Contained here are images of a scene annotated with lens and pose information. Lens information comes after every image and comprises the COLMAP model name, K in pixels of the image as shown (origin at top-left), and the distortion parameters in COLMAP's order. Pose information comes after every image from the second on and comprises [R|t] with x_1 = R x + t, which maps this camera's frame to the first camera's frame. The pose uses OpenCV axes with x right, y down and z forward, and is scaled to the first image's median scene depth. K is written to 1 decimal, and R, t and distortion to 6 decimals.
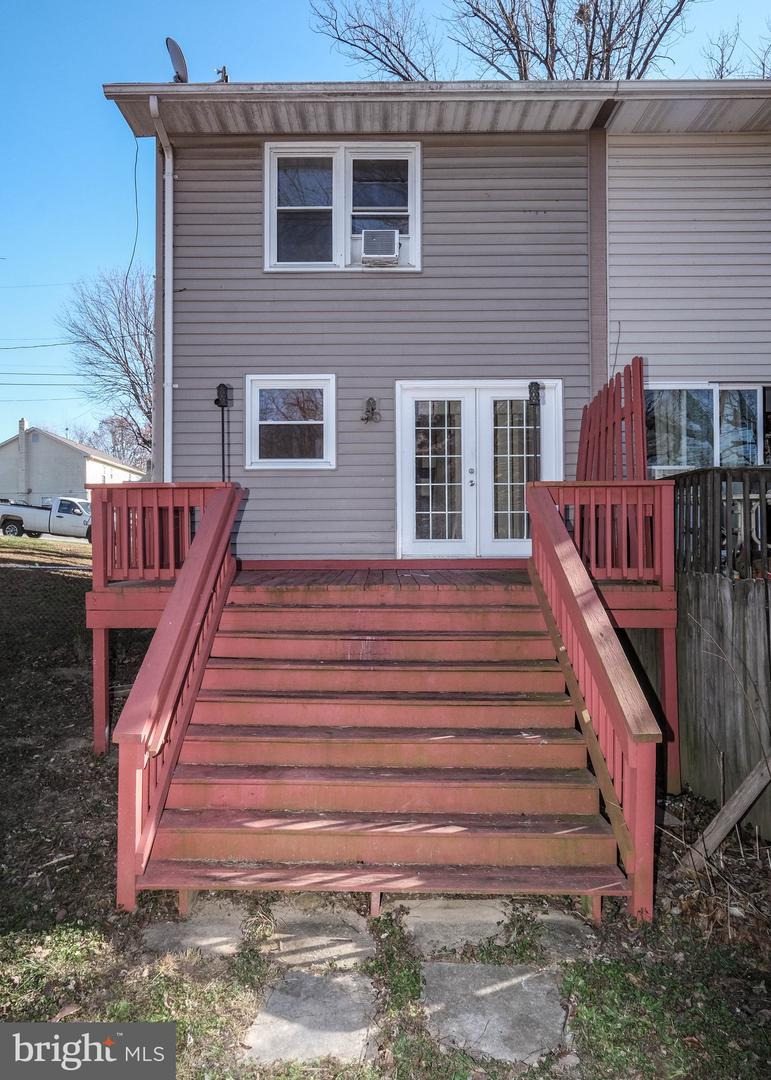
lens RADIAL K [[686.7, 0, 375.7], [0, 686.7, 545.7], [0, 0, 1]] dist [-0.018490, 0.001746]
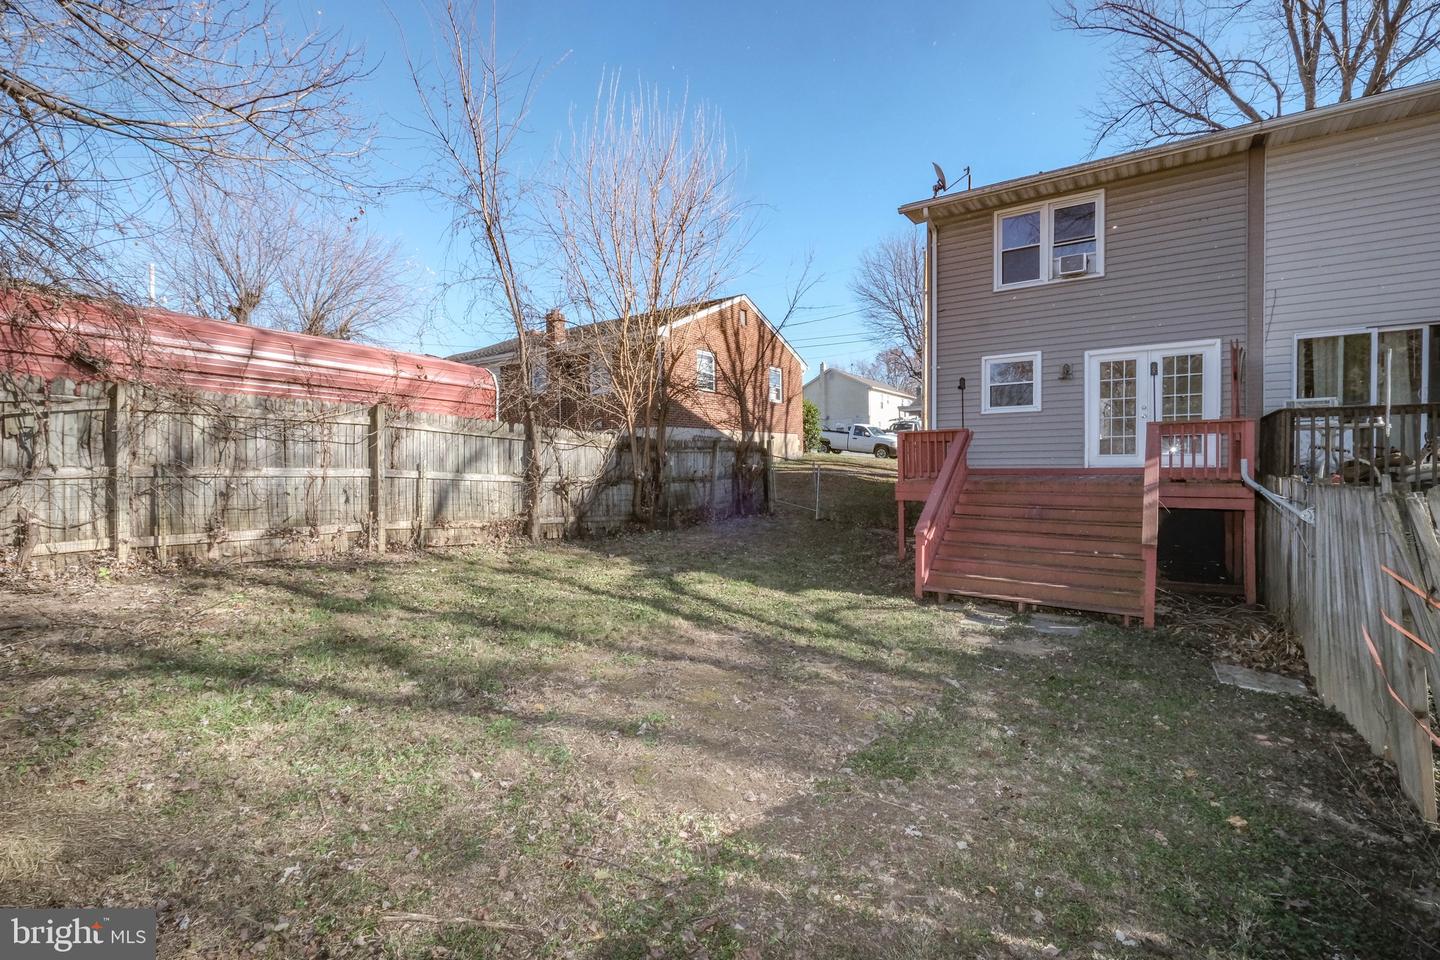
lens RADIAL K [[689.2, 0, 713.1], [0, 689.2, 476.1], [0, 0, 1]] dist [0.001478, 0.000680]
pose [[0.822215, 0.006686, -0.569138, 0.224813], [0.008353, 0.999682, 0.023811, -0.006008], [0.569116, -0.024331, 0.821897, -0.740863]]
